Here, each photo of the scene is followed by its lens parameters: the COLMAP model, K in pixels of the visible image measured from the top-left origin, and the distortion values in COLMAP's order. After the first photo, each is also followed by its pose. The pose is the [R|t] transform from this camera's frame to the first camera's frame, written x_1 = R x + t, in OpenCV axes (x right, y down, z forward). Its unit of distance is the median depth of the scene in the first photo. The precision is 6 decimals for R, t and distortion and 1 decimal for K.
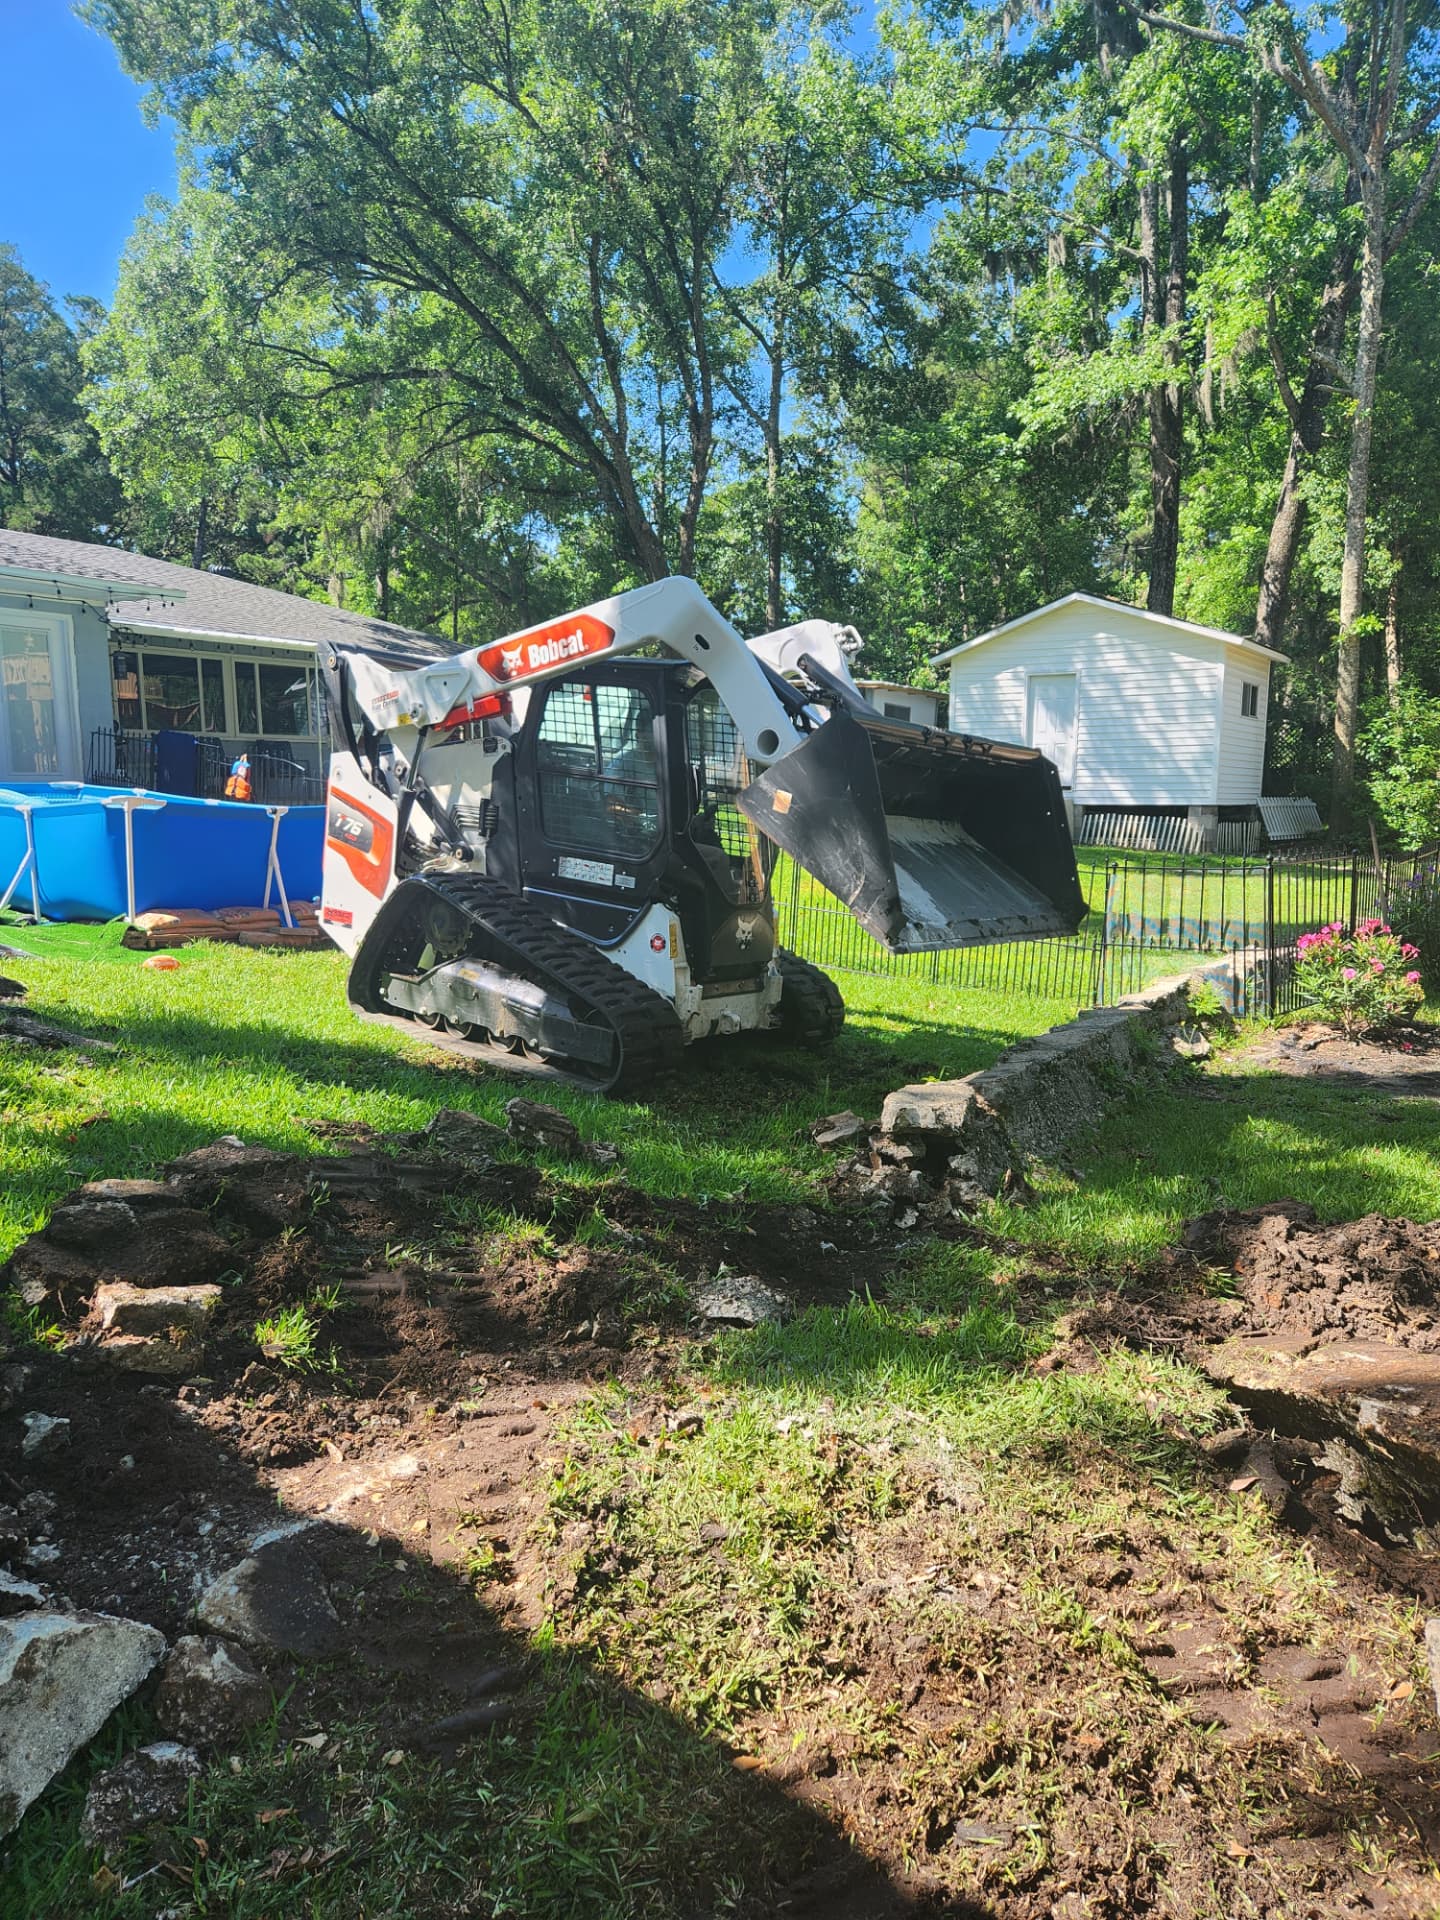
lens RADIAL K [[1683.1, 0, 720.3], [0, 1683.1, 1022.5], [0, 0, 1]] dist [0.092173, -0.078741]
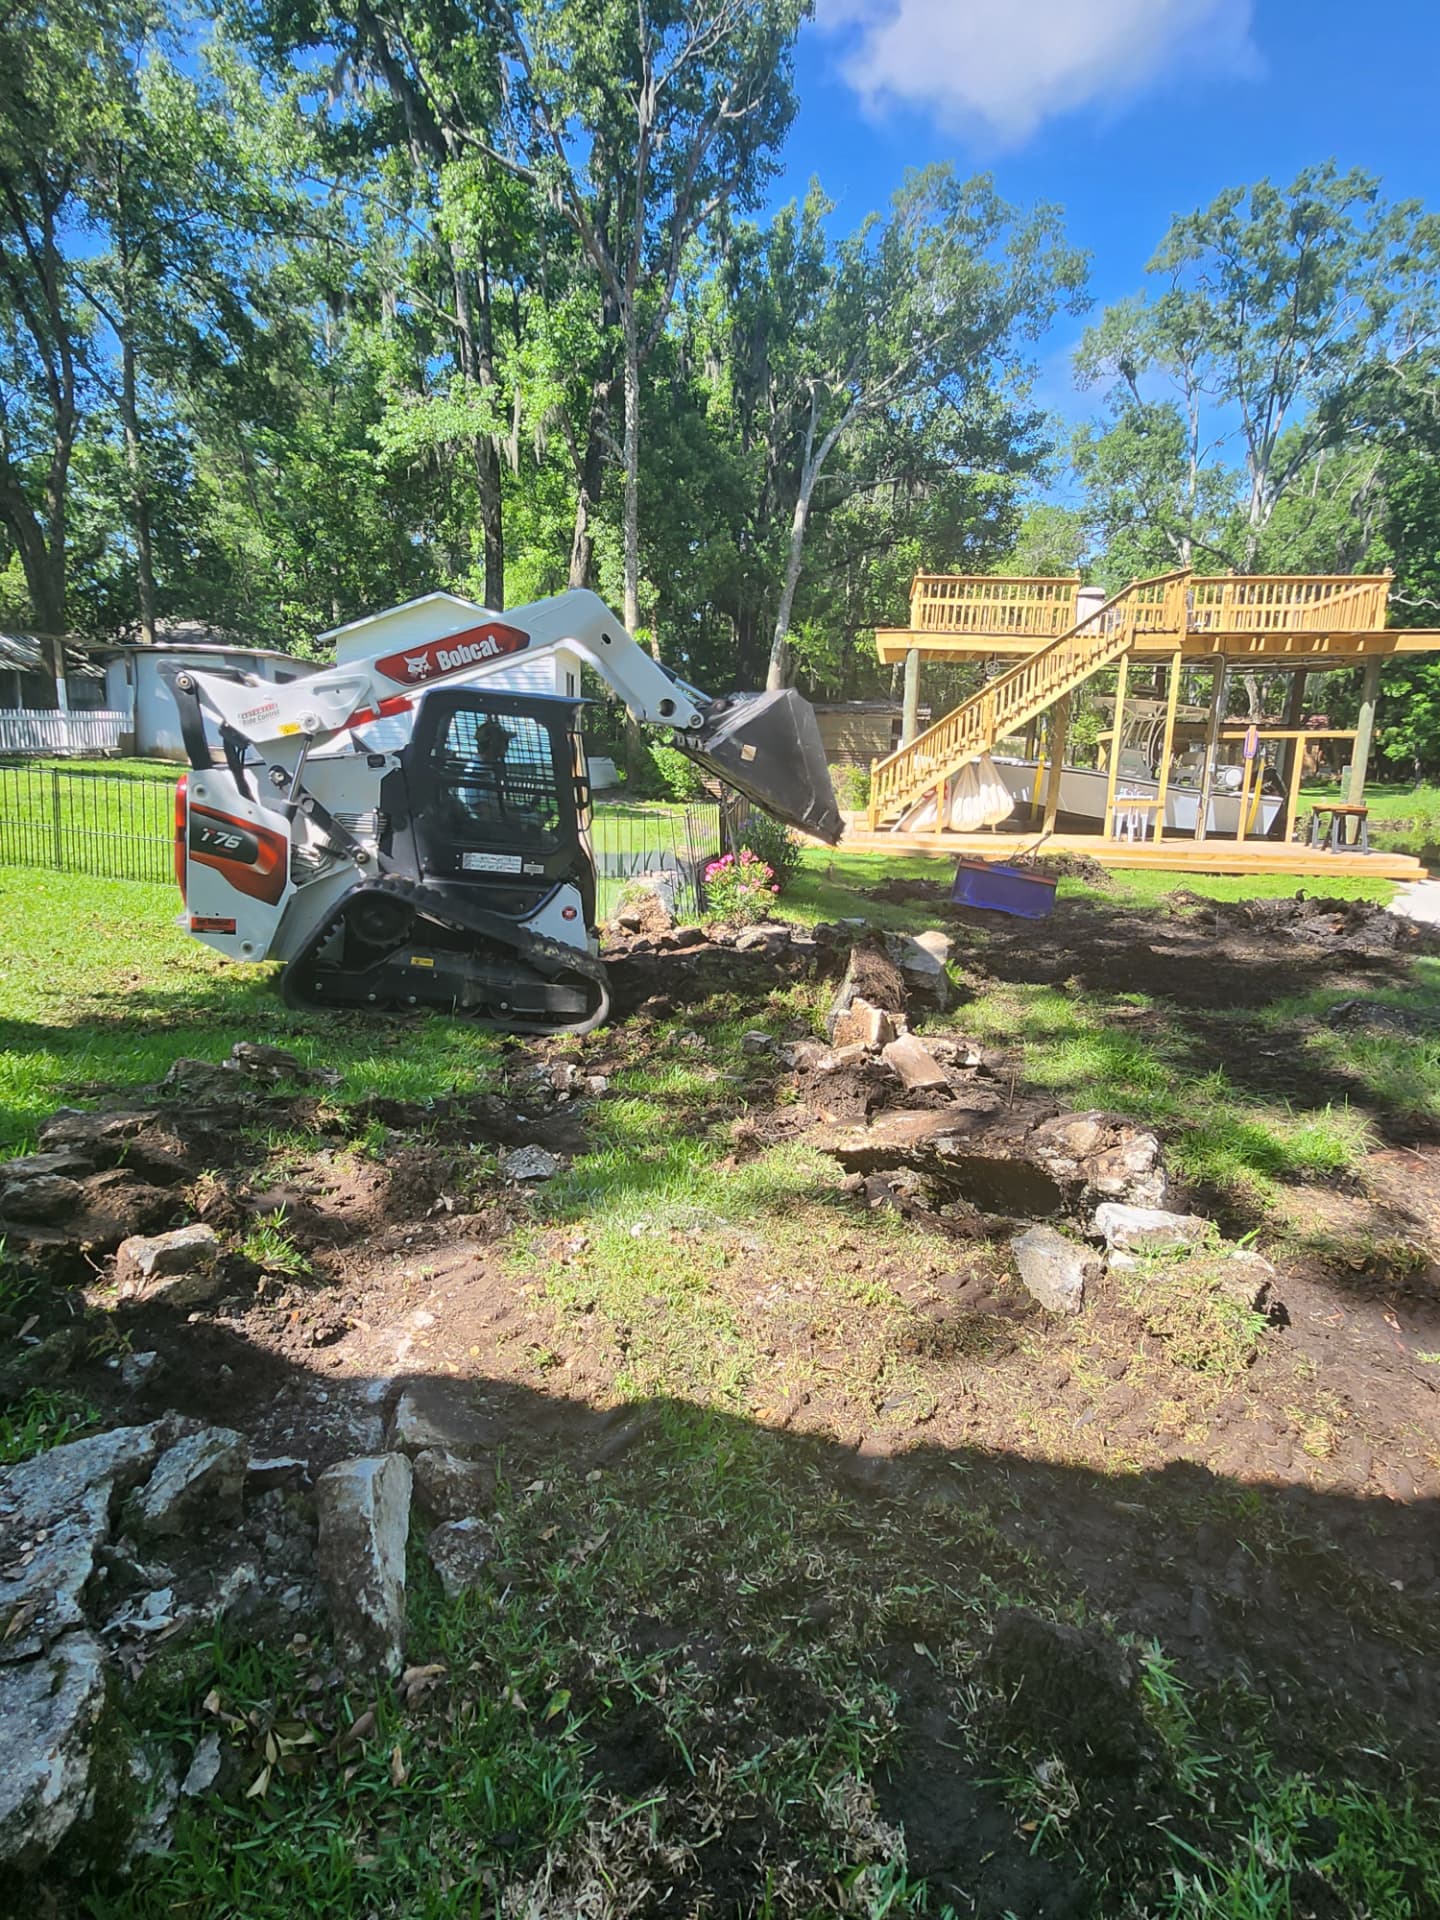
lens RADIAL K [[1683.1, 0, 720.3], [0, 1683.1, 1022.5], [0, 0, 1]] dist [0.092173, -0.078741]
pose [[0.727982, -0.121198, 0.674799, -0.533848], [0.065782, 0.992058, 0.107212, -0.058224], [-0.682433, -0.033659, 0.730173, -0.072404]]
